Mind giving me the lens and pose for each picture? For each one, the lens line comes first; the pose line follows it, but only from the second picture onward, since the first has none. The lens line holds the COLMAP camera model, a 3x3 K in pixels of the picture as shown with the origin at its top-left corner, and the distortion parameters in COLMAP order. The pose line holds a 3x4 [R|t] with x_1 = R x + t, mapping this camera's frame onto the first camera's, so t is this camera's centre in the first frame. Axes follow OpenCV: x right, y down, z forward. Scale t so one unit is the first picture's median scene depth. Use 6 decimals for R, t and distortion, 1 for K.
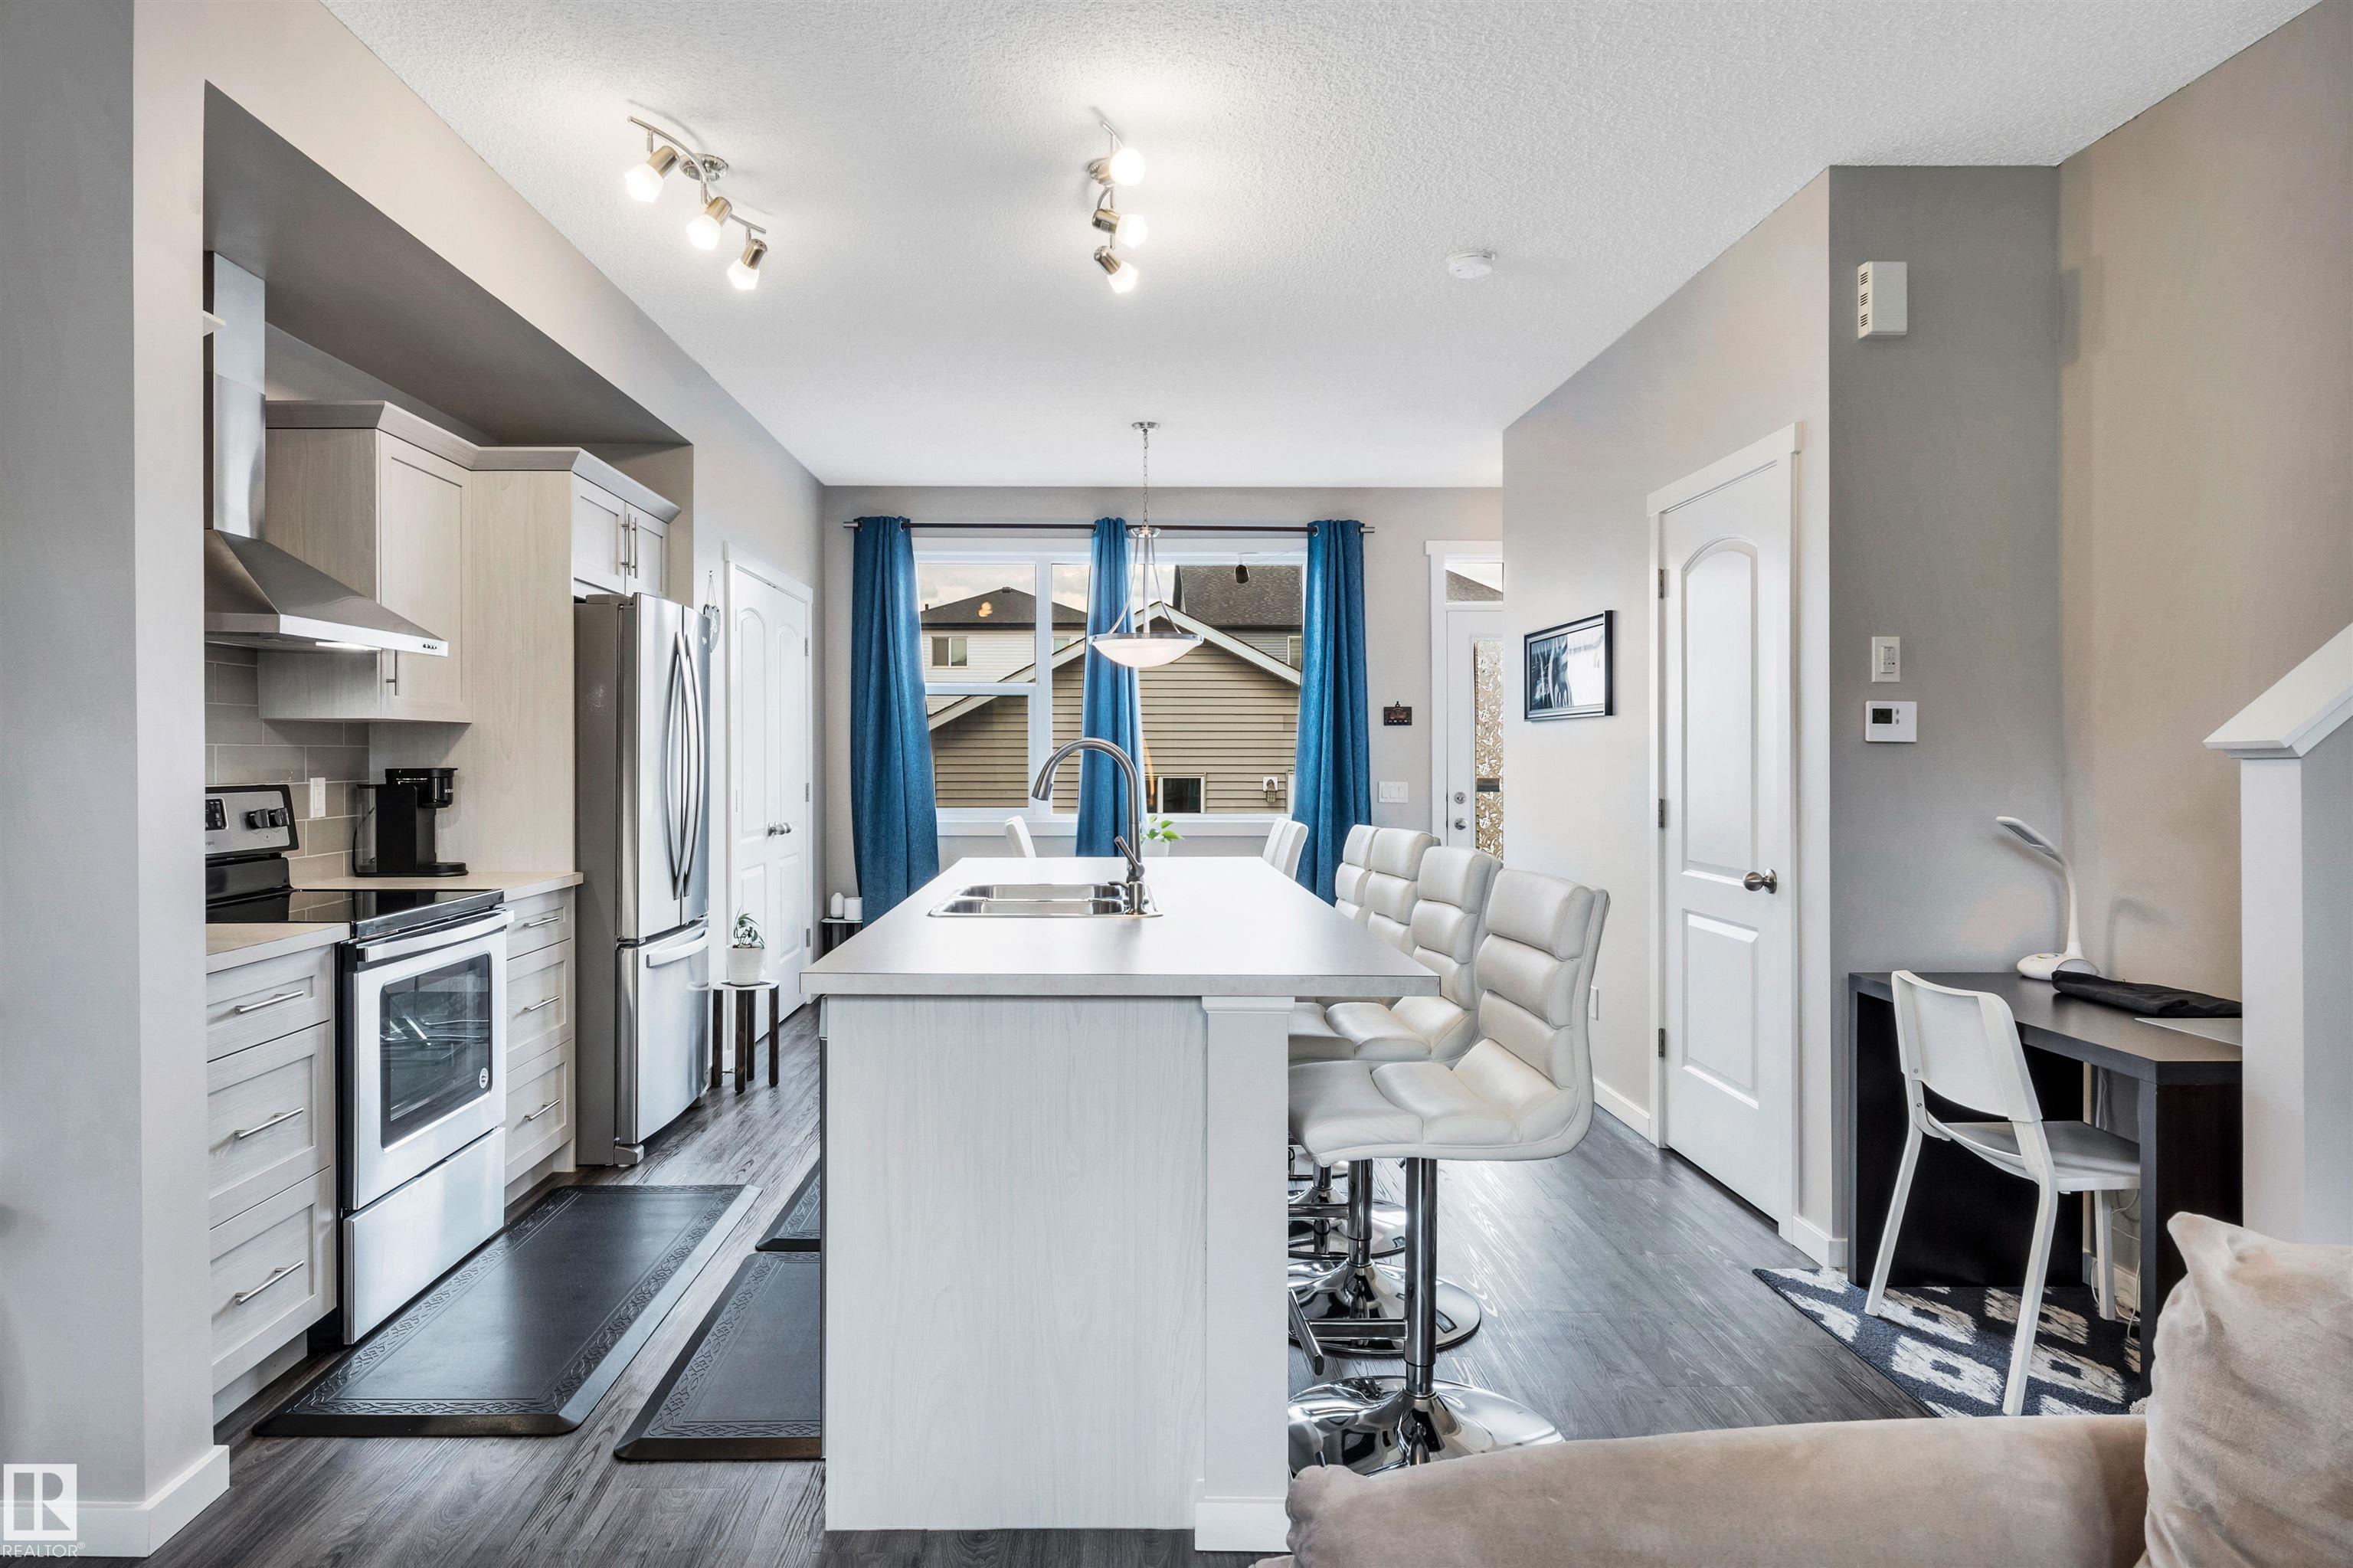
lens RADIAL K [[1272.1, 0, 1177.2], [0, 1272.1, 756.8], [0, 0, 1]] dist [0.002505, 0.000296]
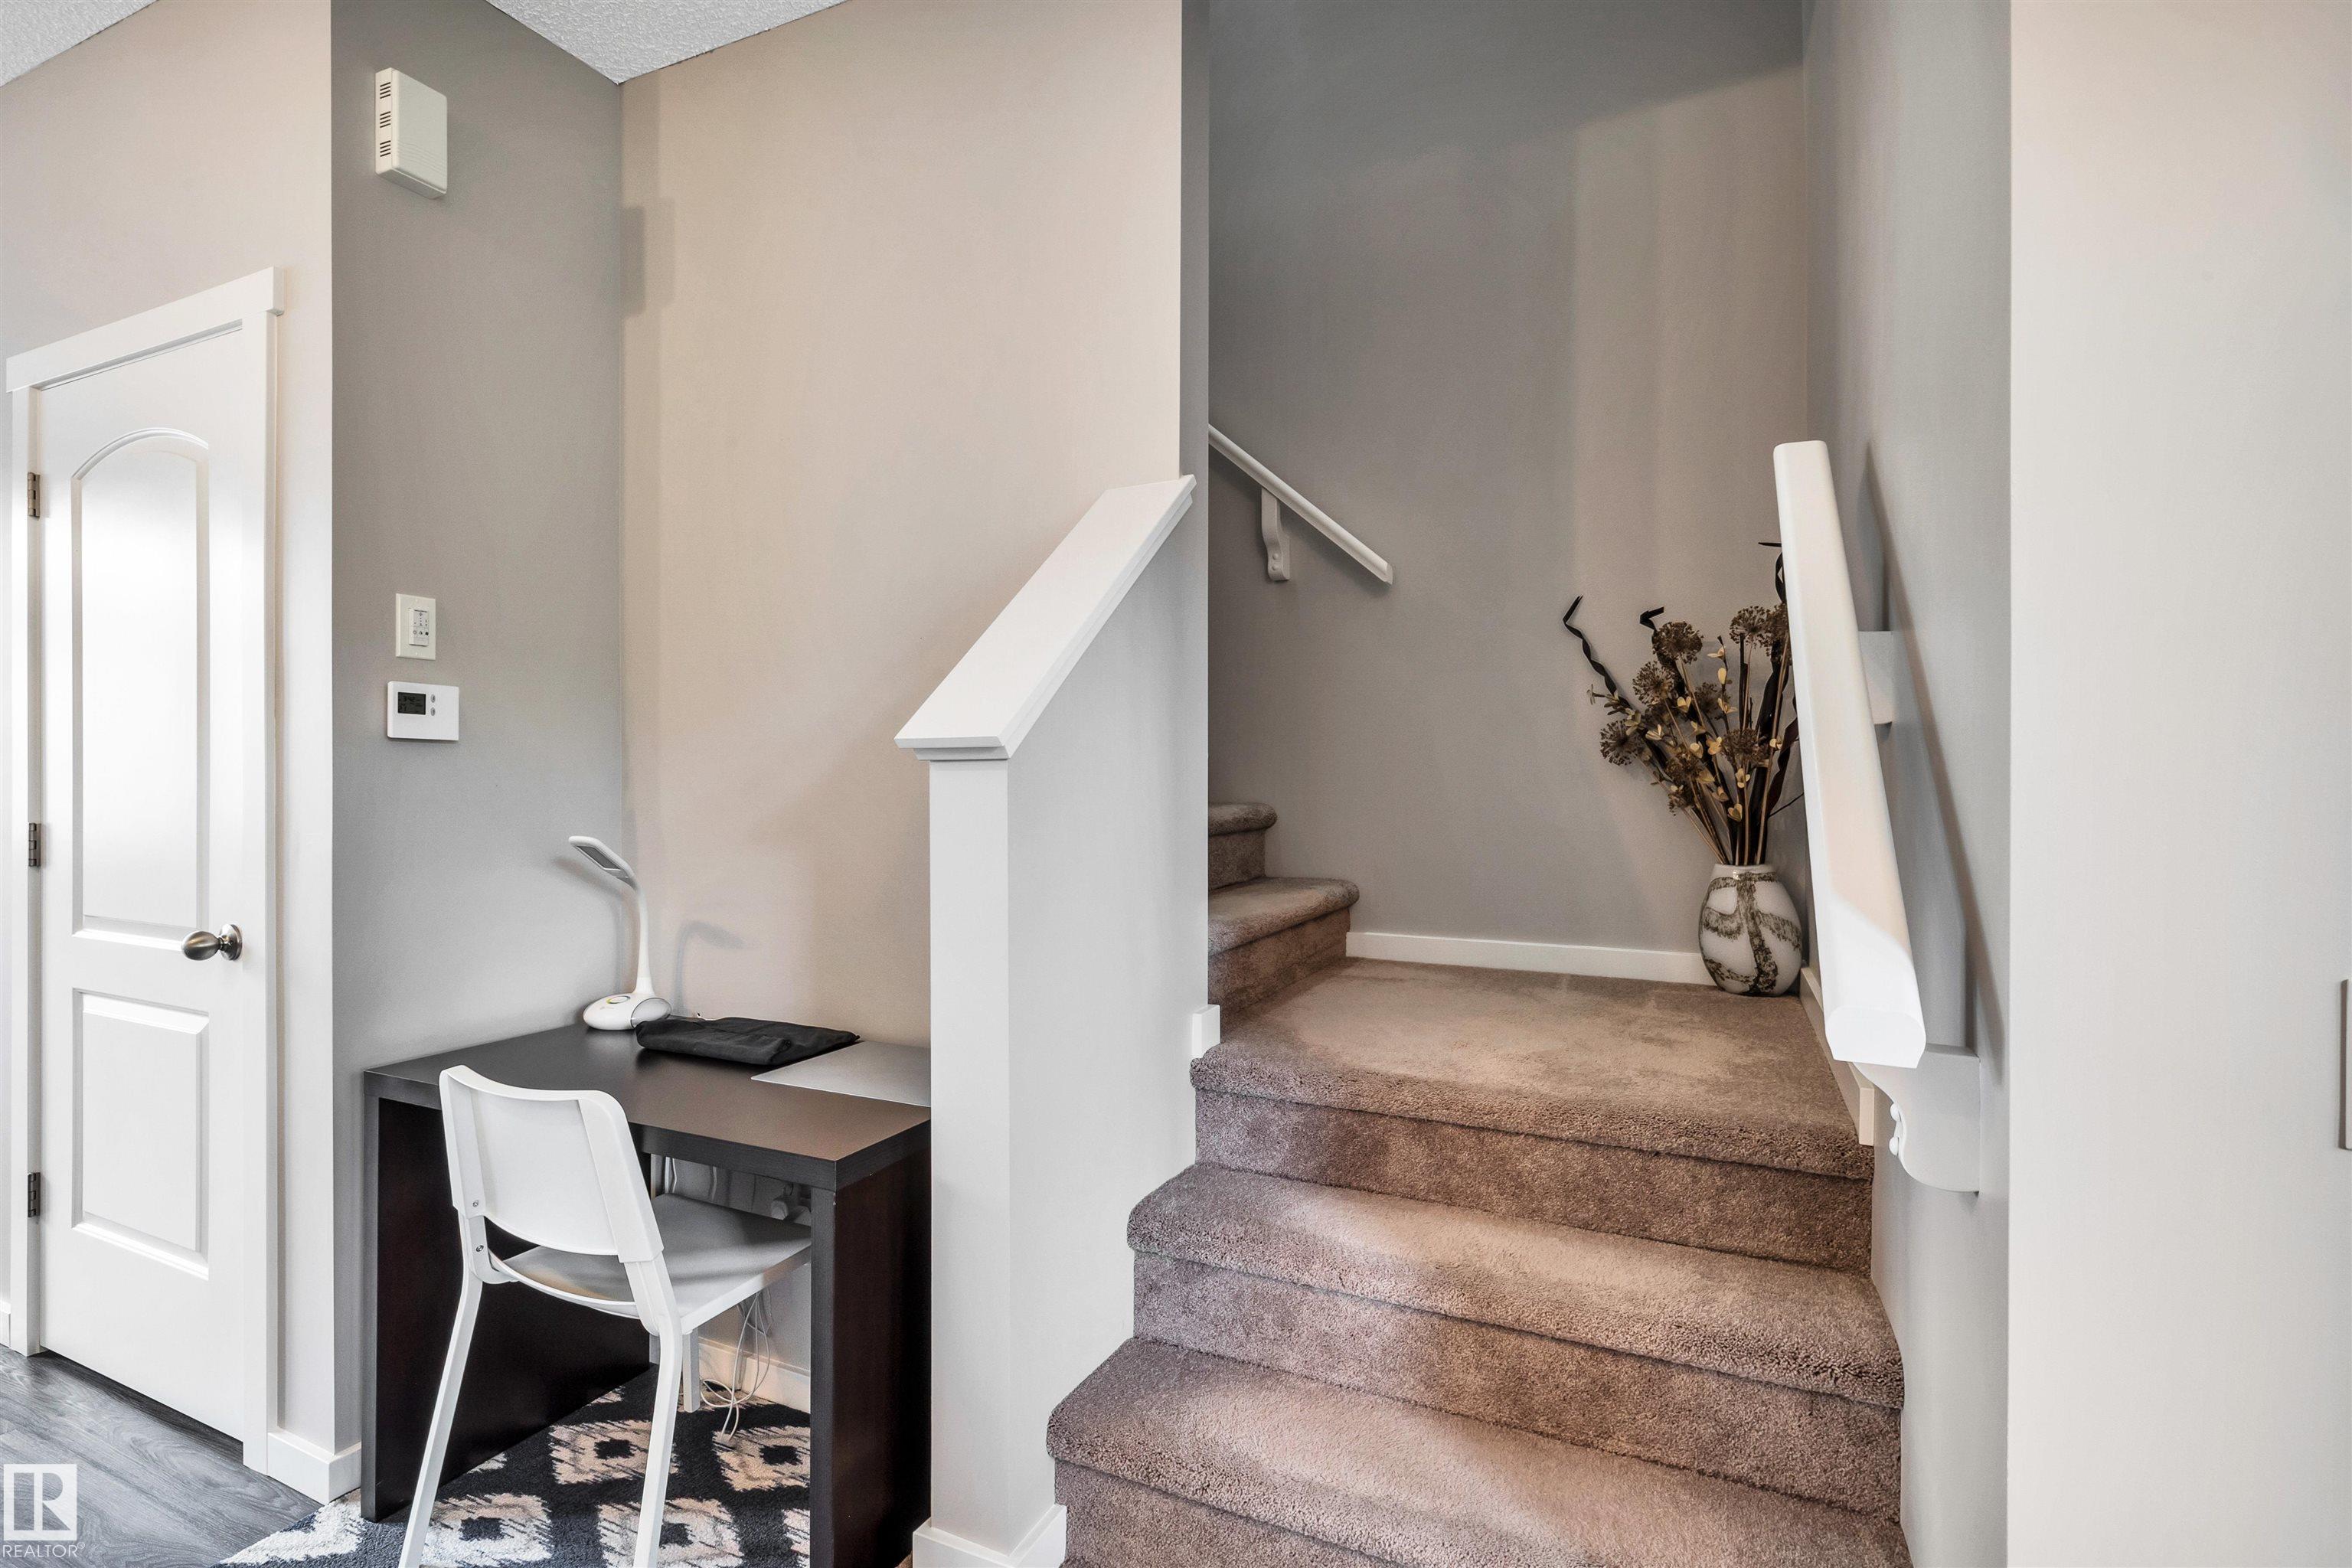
lens RADIAL K [[1152.6, 0, 1176.0], [0, 1152.6, 784.0], [0, 0, 1]] dist [0.001573, 0.000417]
pose [[0.431505, -0.002862, 0.902106, 0.146236], [-0.007518, 0.999949, 0.006769, 0.006274], [-0.902079, -0.009703, 0.431461, 0.318801]]
